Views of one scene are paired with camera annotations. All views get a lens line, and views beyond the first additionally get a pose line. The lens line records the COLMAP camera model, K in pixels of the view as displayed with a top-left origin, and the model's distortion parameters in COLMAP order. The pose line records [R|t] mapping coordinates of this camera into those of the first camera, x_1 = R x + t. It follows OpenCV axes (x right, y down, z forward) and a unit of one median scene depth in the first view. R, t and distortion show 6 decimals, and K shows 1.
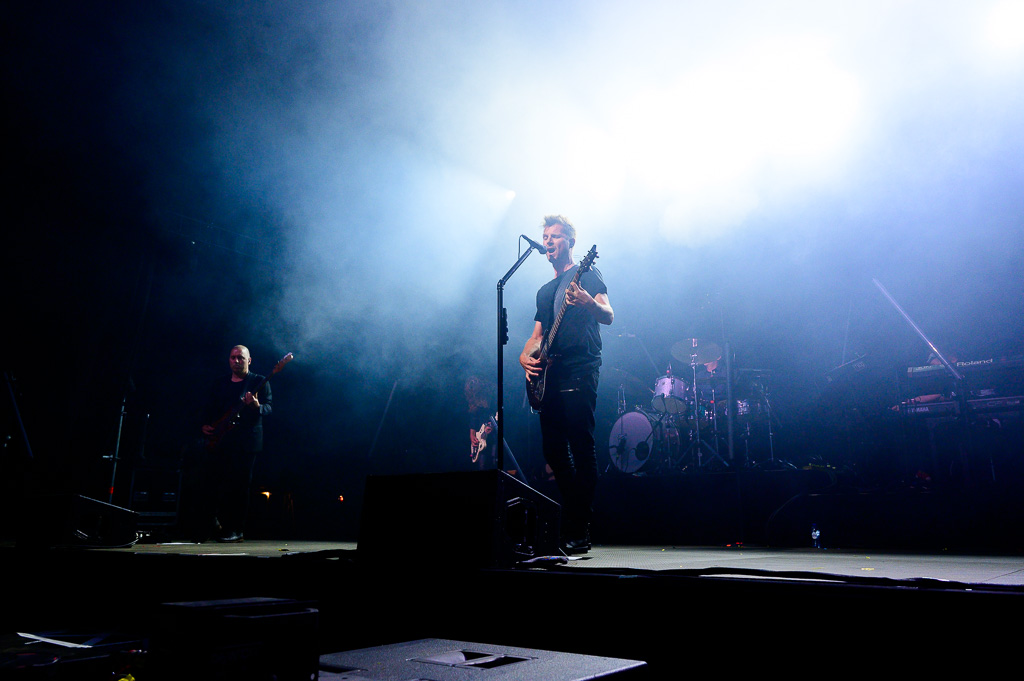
lens RADIAL K [[756.8, 0, 512.0], [0, 756.8, 340.5], [0, 0, 1]] dist [-0.003282, 0.000200]
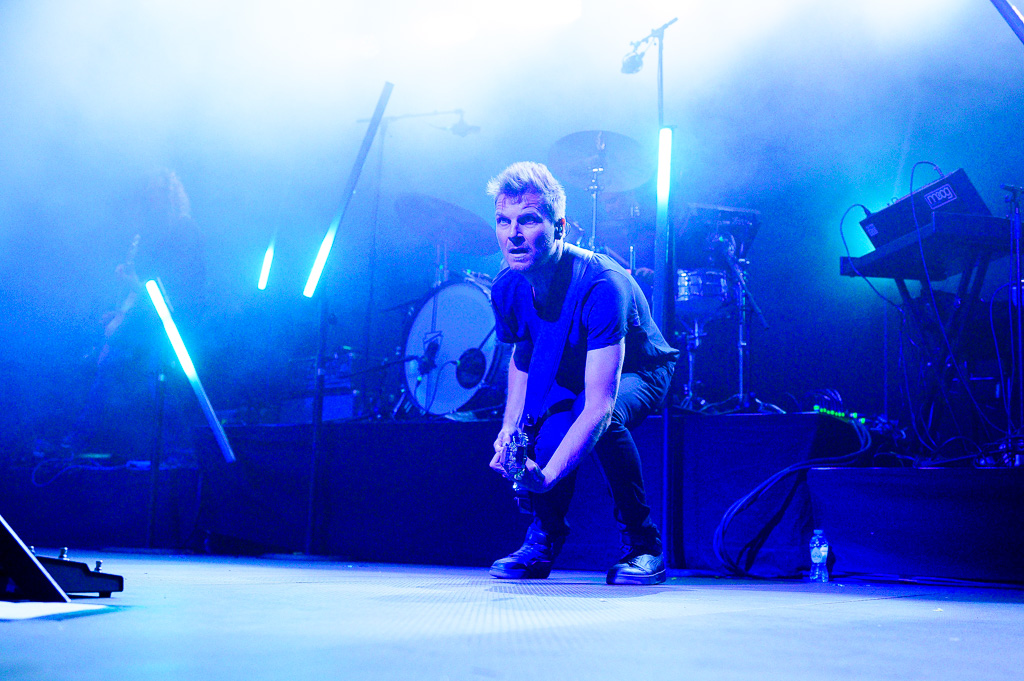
lens RADIAL K [[1310.5, 0, 512.0], [0, 1310.5, 340.5], [0, 0, 1]] dist [0.008052, -0.001602]
pose [[0.987147, 0.052747, 0.150861, 0.075722], [-0.065927, 0.994304, 0.083741, 0.060810], [-0.145584, -0.092610, 0.985002, 0.211948]]
